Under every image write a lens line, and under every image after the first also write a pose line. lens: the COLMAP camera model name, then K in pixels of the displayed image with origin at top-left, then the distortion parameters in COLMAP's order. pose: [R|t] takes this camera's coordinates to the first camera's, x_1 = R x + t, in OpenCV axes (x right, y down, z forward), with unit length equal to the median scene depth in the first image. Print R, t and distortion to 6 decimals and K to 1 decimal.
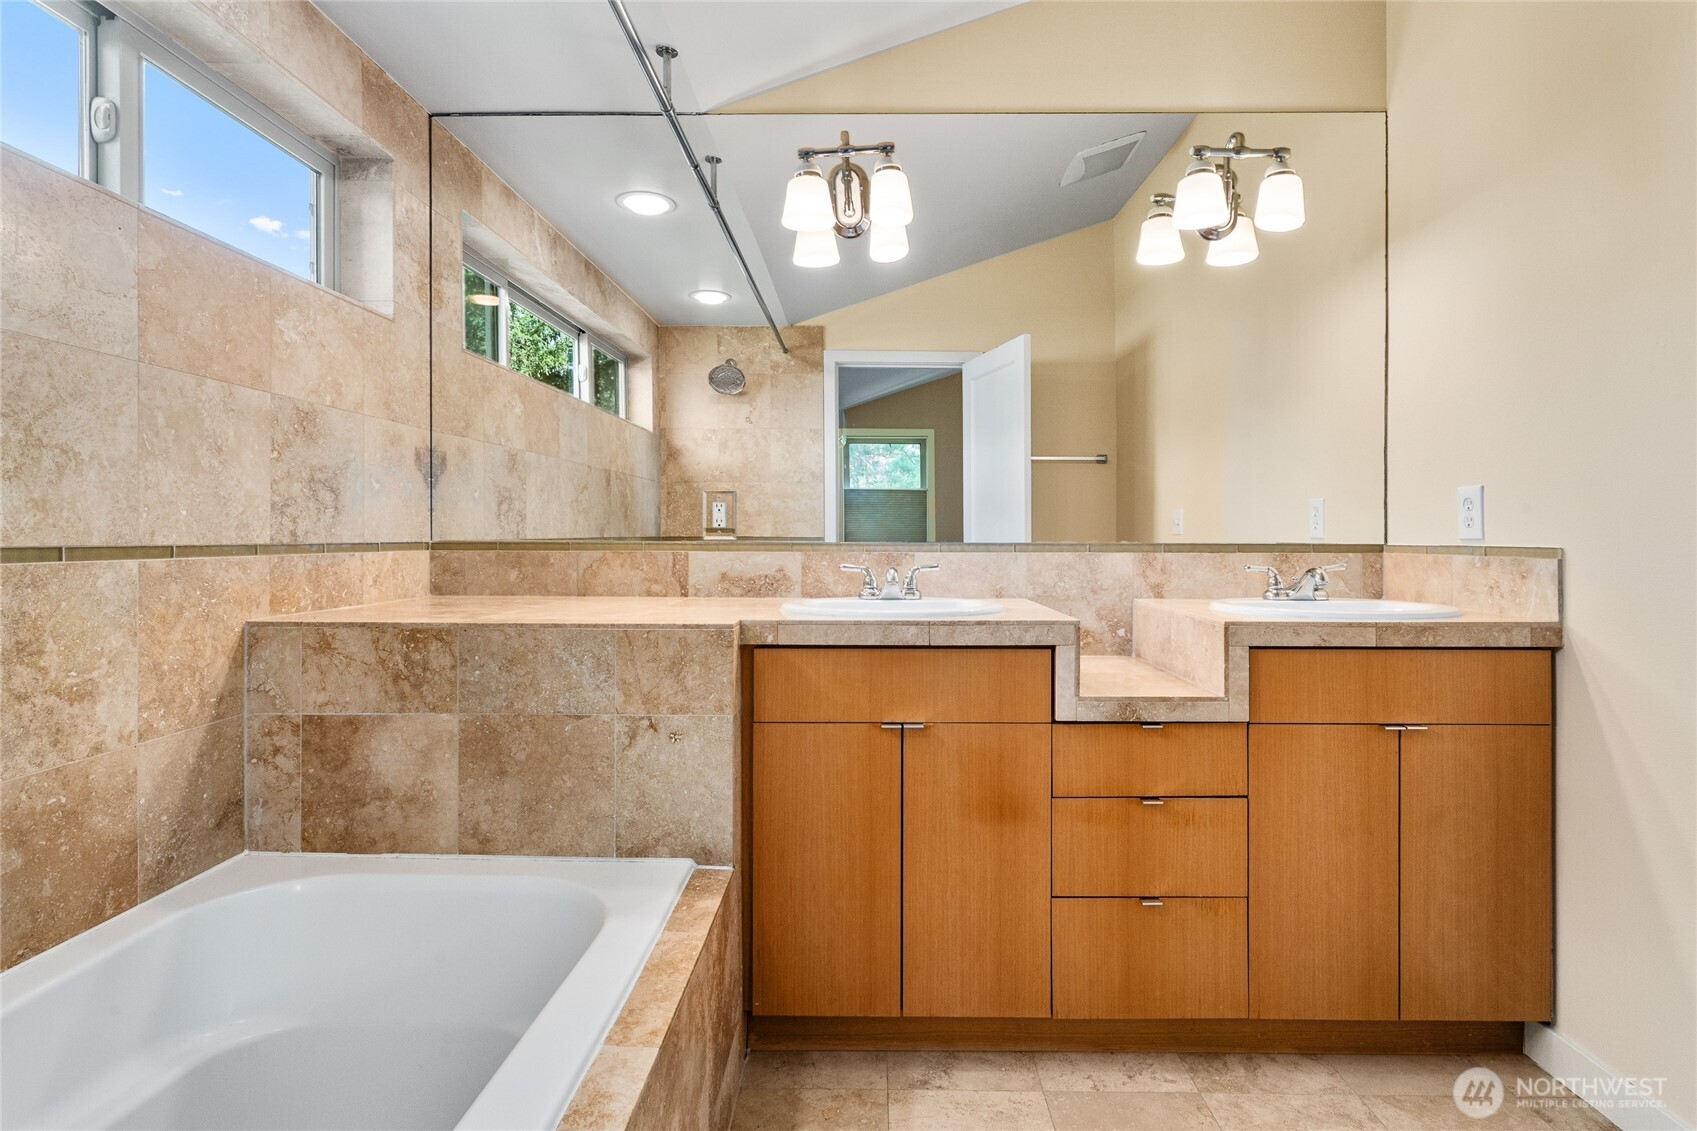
lens RADIAL K [[847.5, 0, 823.8], [0, 847.5, 541.9], [0, 0, 1]] dist [0.006510, 0.001078]
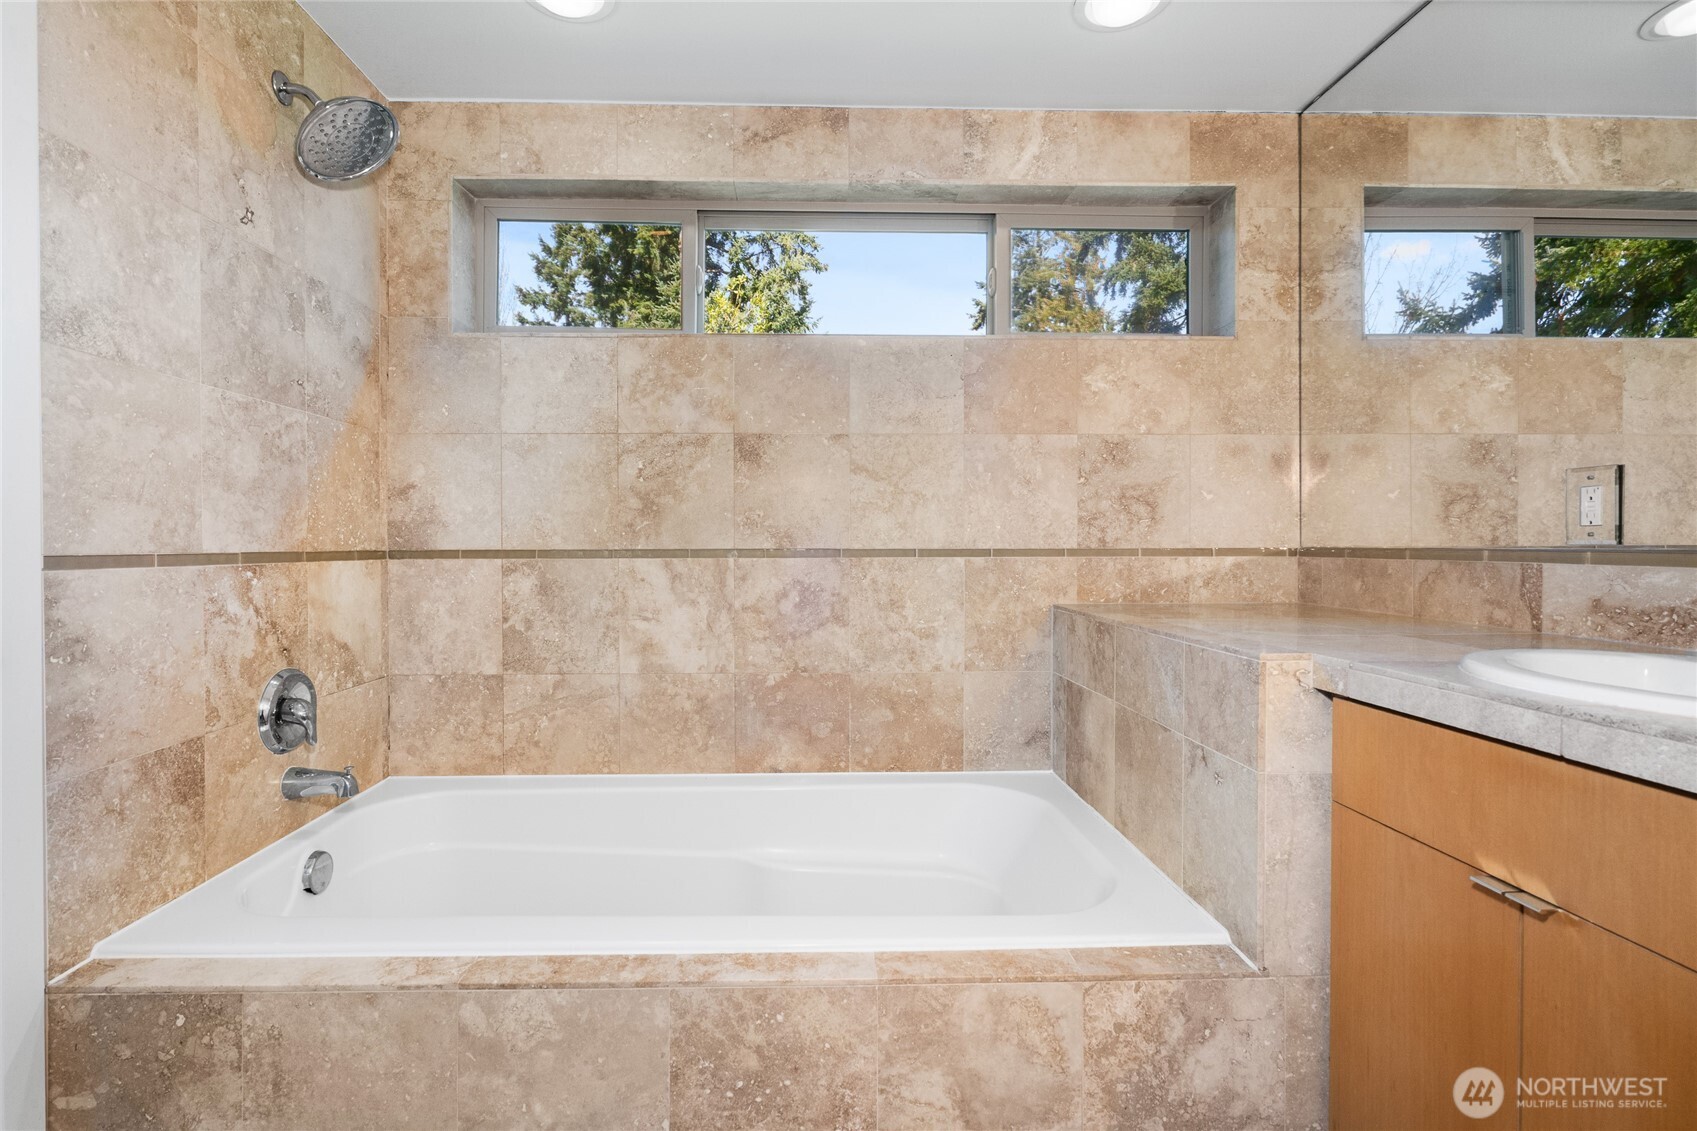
lens RADIAL K [[782.6, 0, 844.4], [0, 782.6, 557.5], [0, 0, 1]] dist [0.000776, 0.000569]
pose [[0.091583, 0.014666, -0.995689, 0.516300], [-0.004843, 0.999886, 0.014282, 0.000794], [0.995786, 0.003514, 0.091644, 0.513190]]
